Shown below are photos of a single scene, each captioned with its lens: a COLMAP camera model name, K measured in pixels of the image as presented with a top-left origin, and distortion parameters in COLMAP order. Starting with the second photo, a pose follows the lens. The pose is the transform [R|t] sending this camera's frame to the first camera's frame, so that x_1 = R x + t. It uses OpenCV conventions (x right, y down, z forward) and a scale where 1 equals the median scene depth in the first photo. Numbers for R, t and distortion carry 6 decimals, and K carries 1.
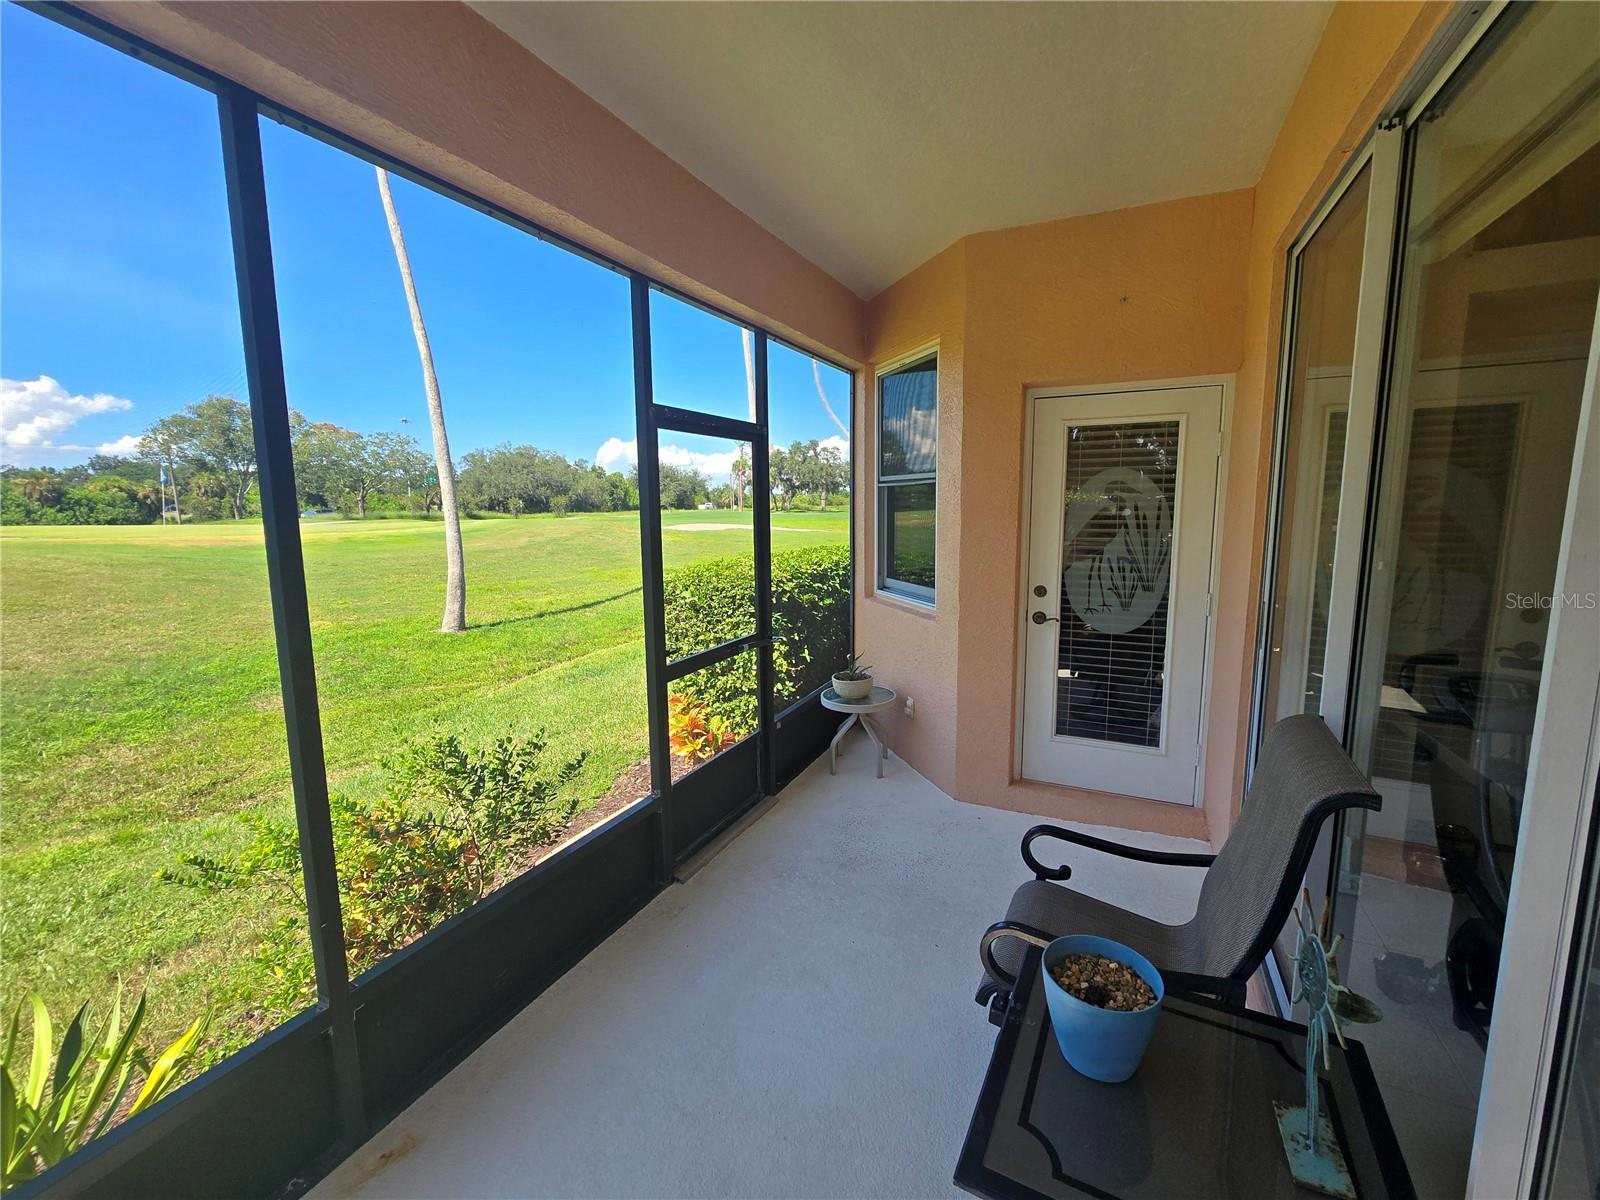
lens RADIAL K [[655.2, 0, 800.0], [0, 655.2, 590.5], [0, 0, 1]] dist [-0.008189, -0.000076]
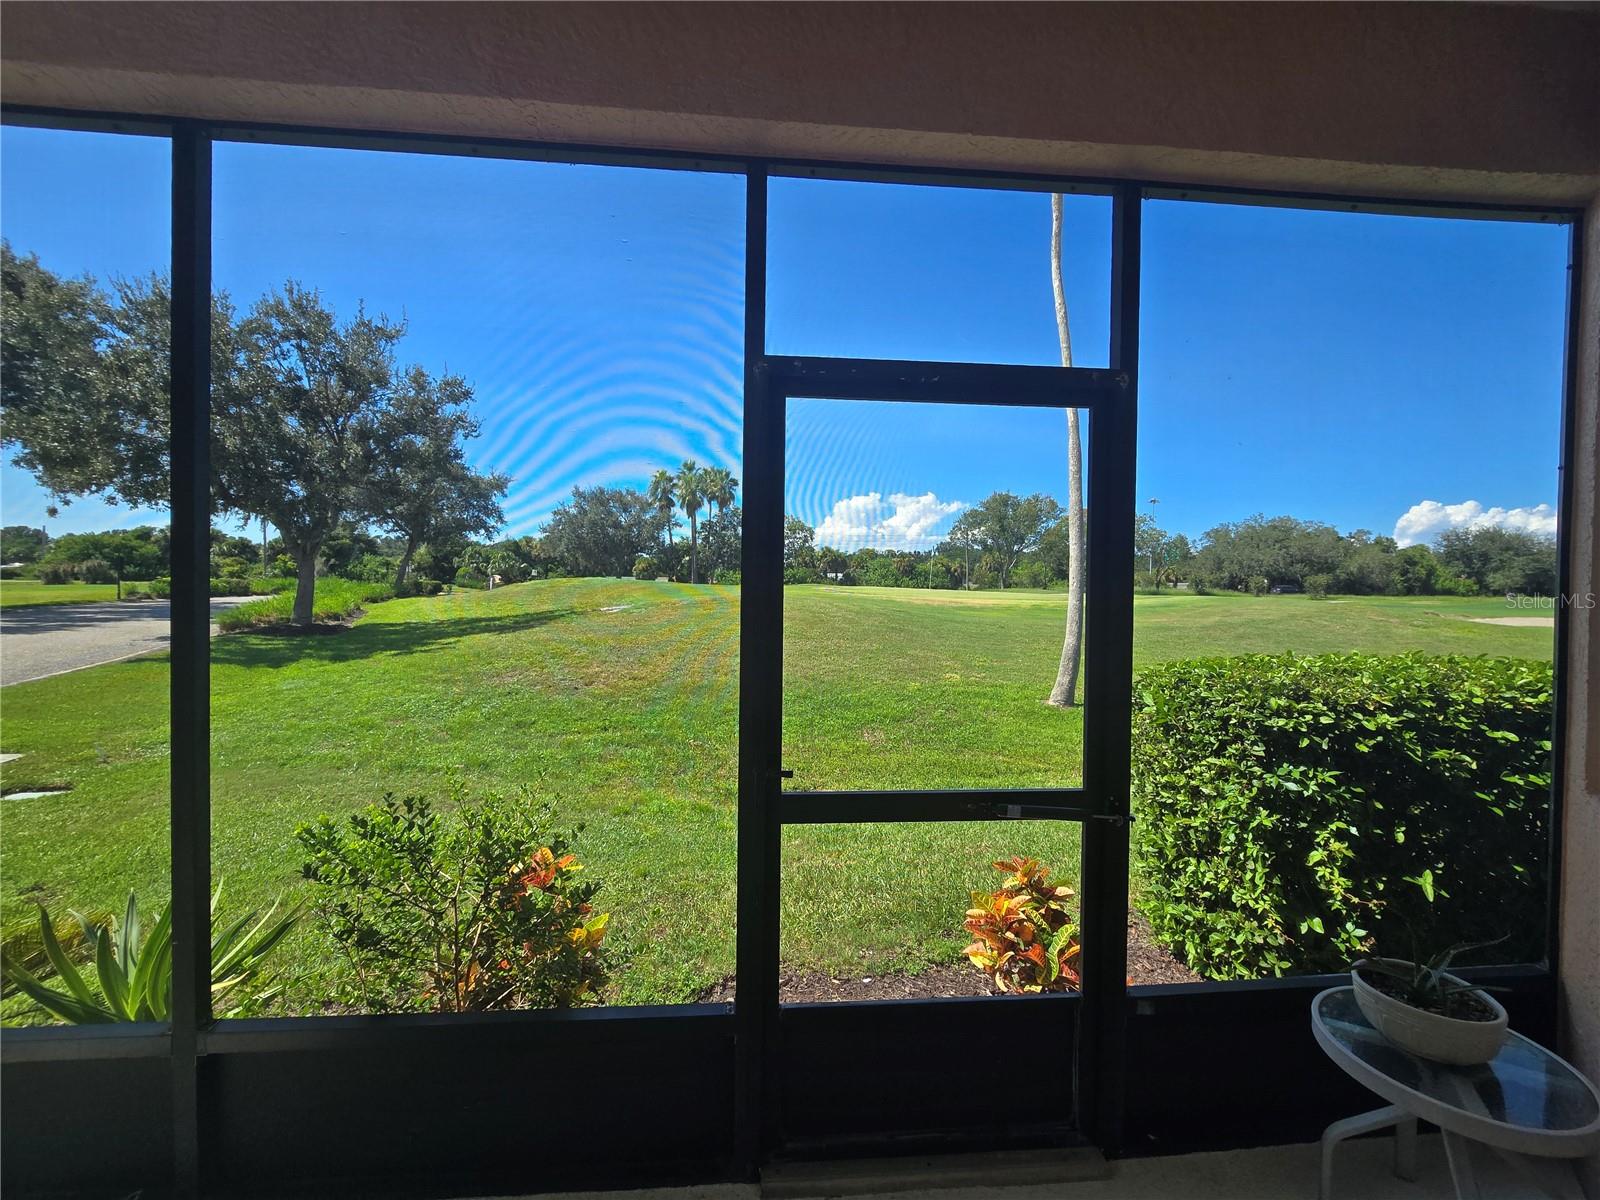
lens RADIAL K [[655.2, 0, 800.0], [0, 655.2, 590.5], [0, 0, 1]] dist [-0.008189, -0.000076]
pose [[0.509186, 0.032813, -0.860030, 0.080251], [-0.133812, 0.990140, -0.041447, -0.011659], [0.850190, 0.136186, 0.508557, 0.184355]]
